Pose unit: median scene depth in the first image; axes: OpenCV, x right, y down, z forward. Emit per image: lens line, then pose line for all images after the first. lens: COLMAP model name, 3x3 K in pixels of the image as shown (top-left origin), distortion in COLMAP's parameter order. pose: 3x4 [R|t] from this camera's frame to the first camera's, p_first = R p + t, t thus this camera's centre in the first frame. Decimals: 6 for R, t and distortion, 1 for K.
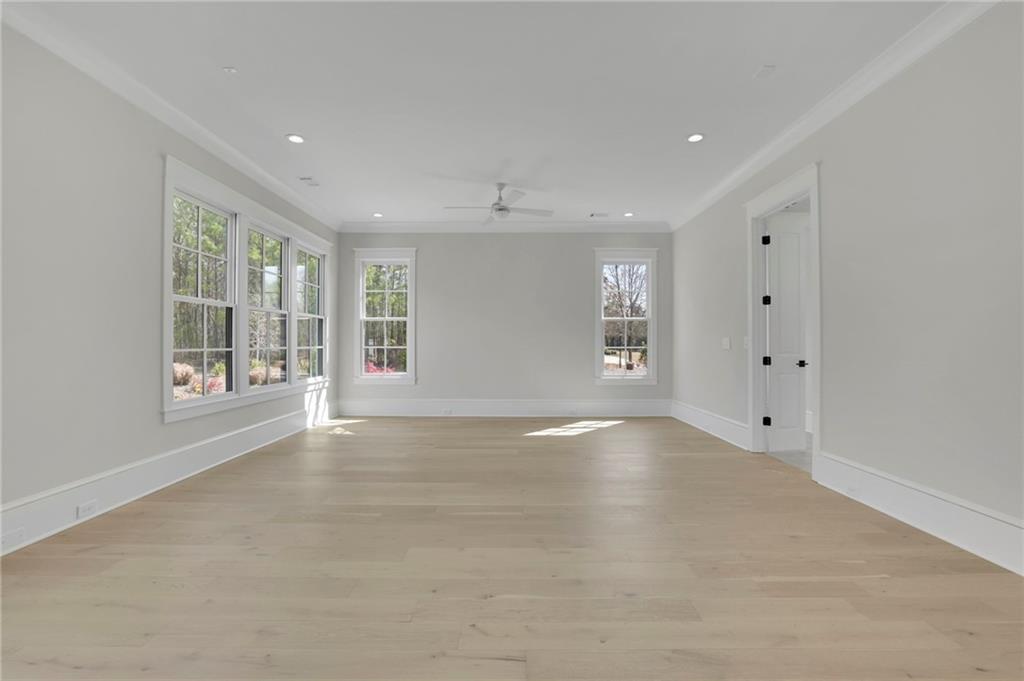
lens RADIAL K [[436.6, 0, 513.3], [0, 436.6, 342.1], [0, 0, 1]] dist [-0.036041, 0.005203]
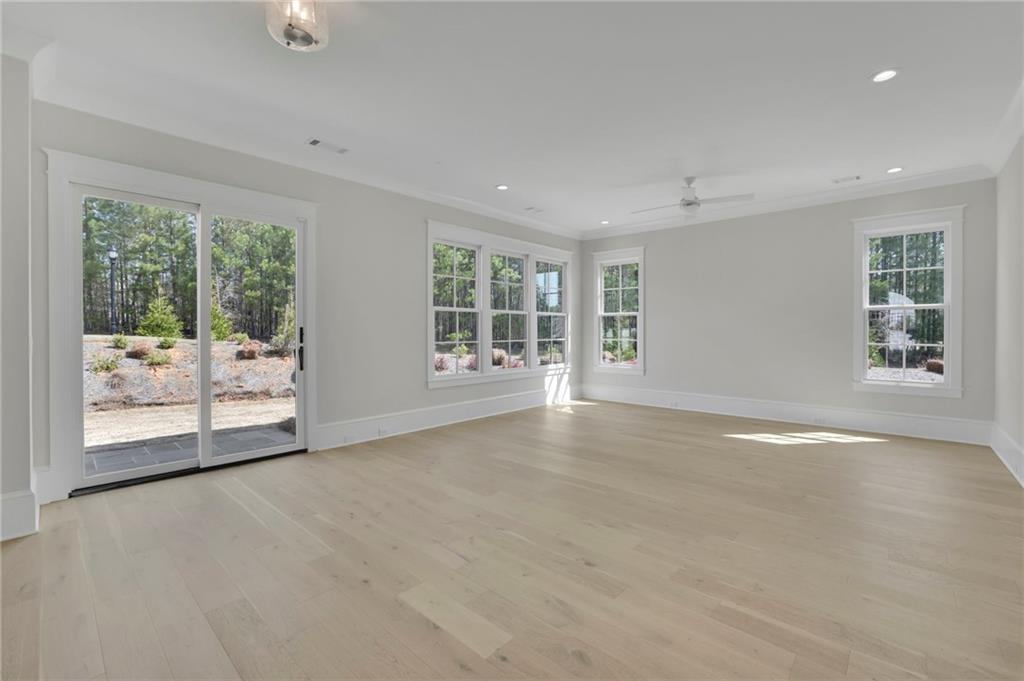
lens RADIAL K [[436.6, 0, 508.1], [0, 436.6, 332.3], [0, 0, 1]] dist [-0.036041, 0.005203]
pose [[0.744213, 0.002742, -0.667936, 0.264041], [0.001333, 0.999983, 0.005590, -0.015447], [0.667940, -0.005051, 0.744198, -0.006503]]
